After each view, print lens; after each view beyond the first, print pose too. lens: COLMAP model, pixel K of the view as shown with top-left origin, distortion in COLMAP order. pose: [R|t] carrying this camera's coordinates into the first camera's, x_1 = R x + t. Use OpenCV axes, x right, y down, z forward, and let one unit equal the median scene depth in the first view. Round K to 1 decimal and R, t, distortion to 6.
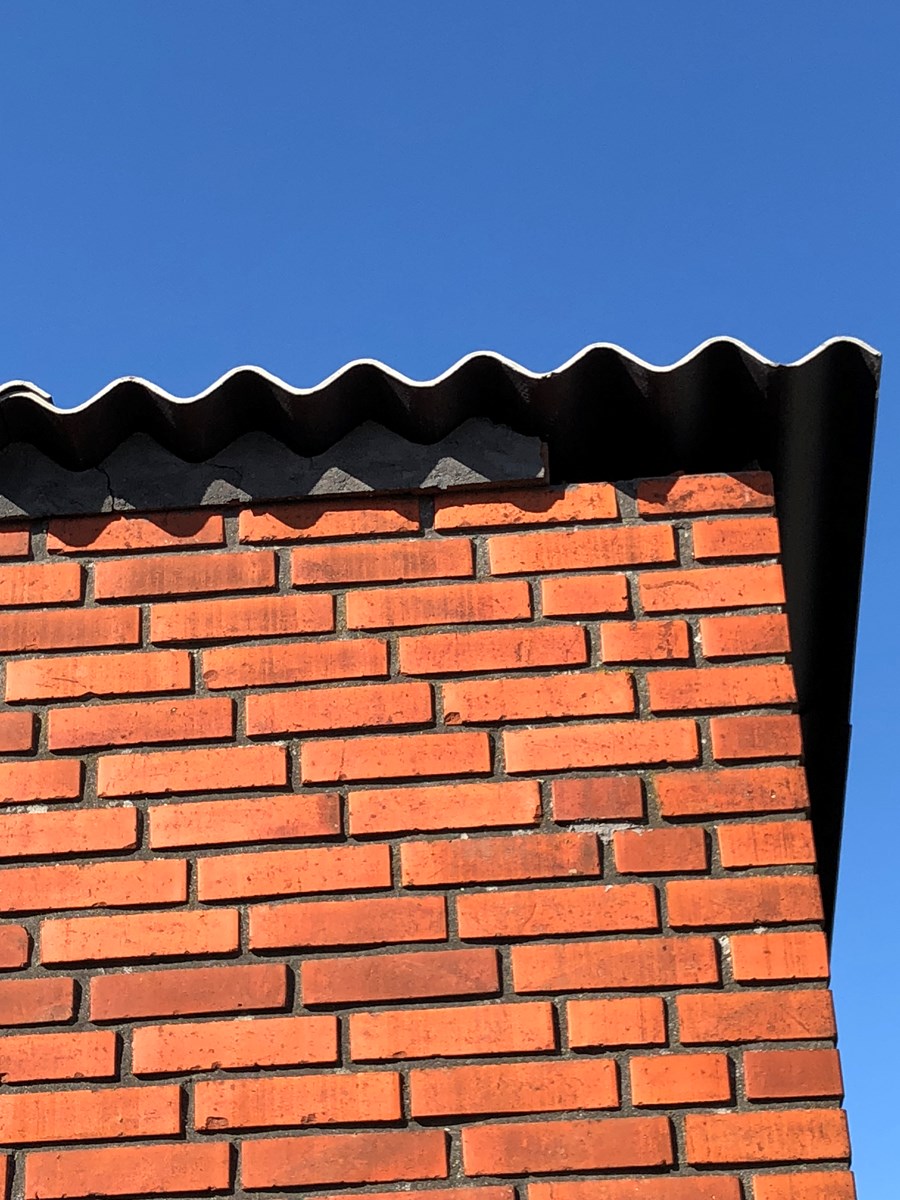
lens RADIAL K [[2693.5, 0, 450.0], [0, 2693.5, 600.0], [0, 0, 1]] dist [-0.022461, -0.108864]
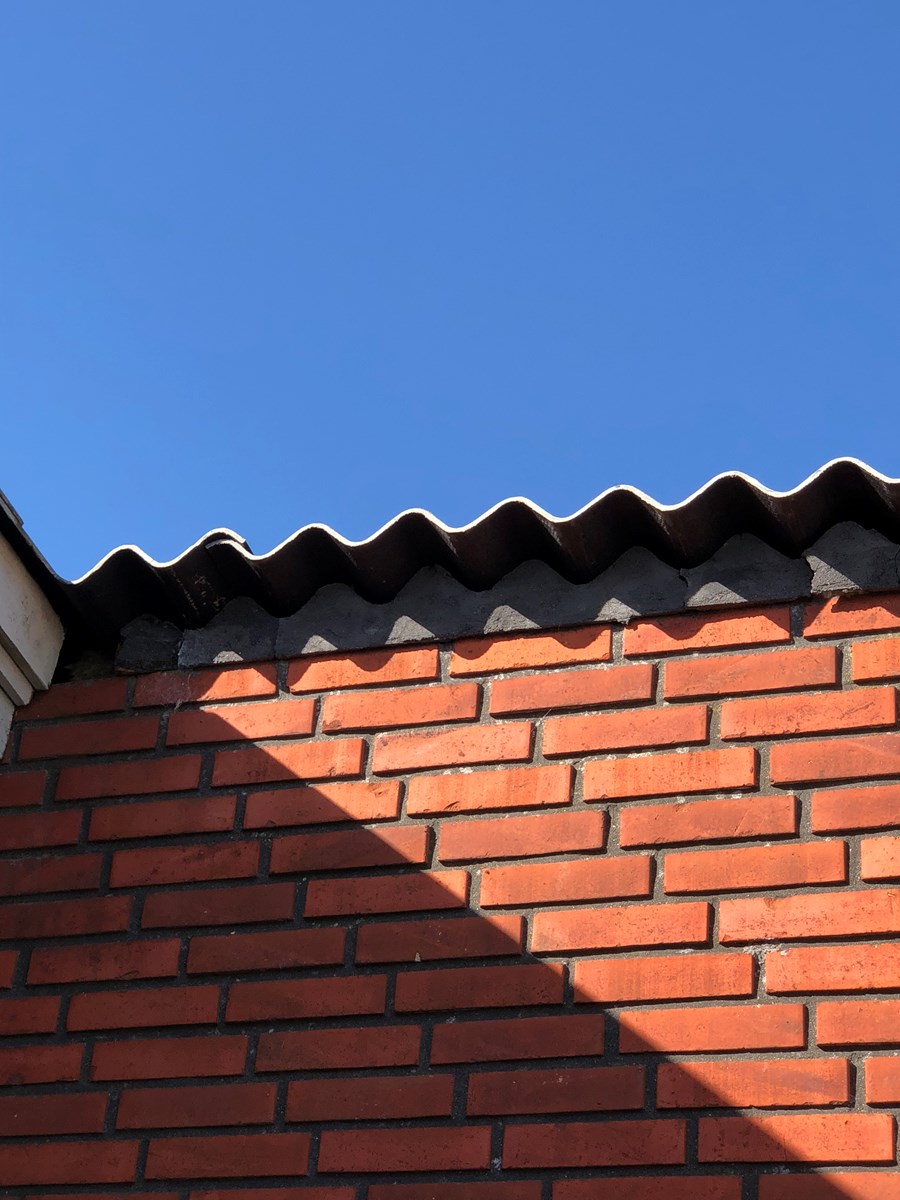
lens RADIAL K [[2688.9, 0, 450.0], [0, 2688.9, 600.0], [0, 0, 1]] dist [0.067693, 0.311494]
pose [[0.943787, -0.043814, -0.327637, 0.199782], [0.035414, 0.998874, -0.031563, -0.013013], [0.328651, 0.018186, 0.944276, 0.005724]]
